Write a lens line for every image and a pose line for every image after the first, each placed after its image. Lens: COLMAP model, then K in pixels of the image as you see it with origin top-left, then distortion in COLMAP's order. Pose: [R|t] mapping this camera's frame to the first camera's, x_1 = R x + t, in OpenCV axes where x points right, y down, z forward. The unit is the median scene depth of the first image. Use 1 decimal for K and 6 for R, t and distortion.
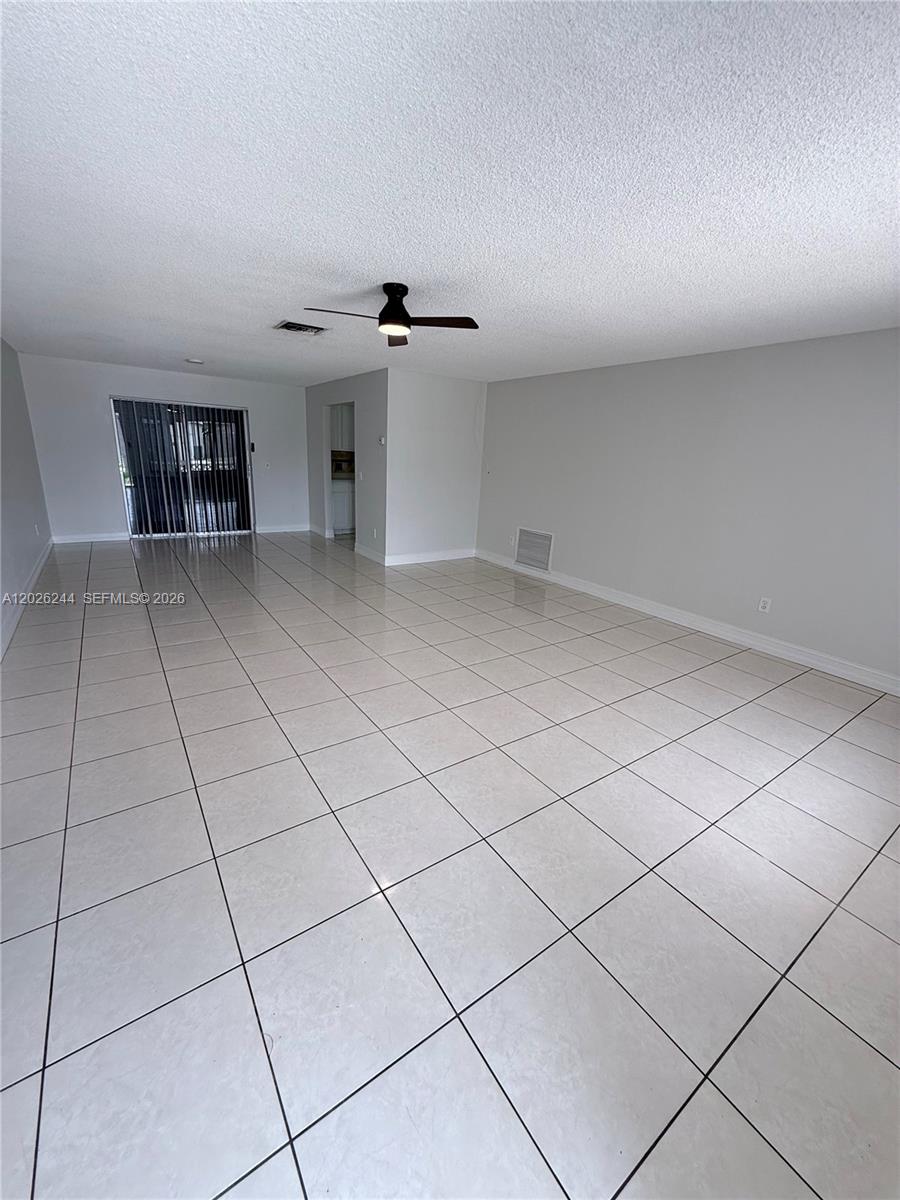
lens RADIAL K [[481.2, 0, 451.3], [0, 481.2, 599.0], [0, 0, 1]] dist [-0.000381, 0.000843]
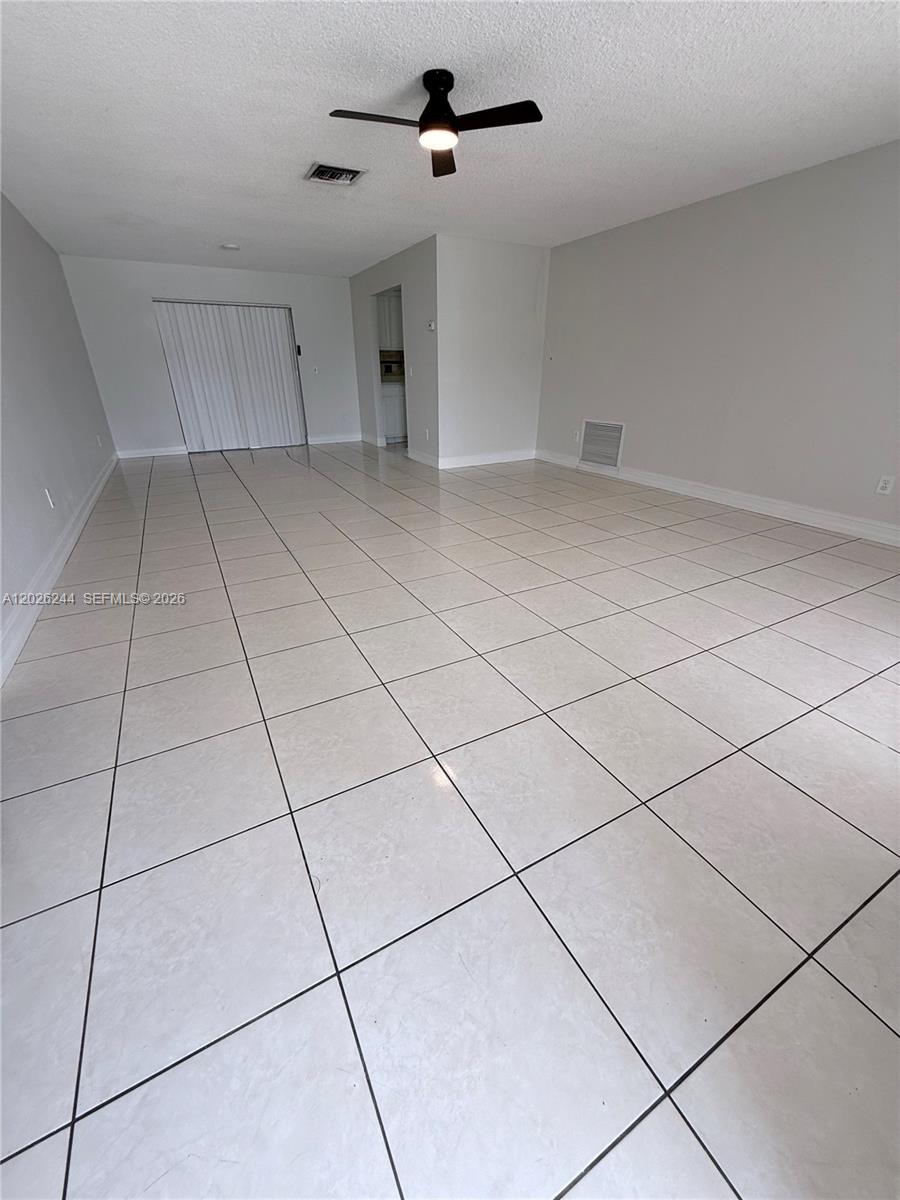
lens RADIAL K [[481.2, 0, 450.2], [0, 481.2, 598.3], [0, 0, 1]] dist [-0.000381, 0.000843]
pose [[0.992413, -0.002340, -0.122926, 0.002136], [0.020473, 0.989004, 0.146463, 0.148173], [0.121231, -0.147869, 0.981549, 0.117028]]
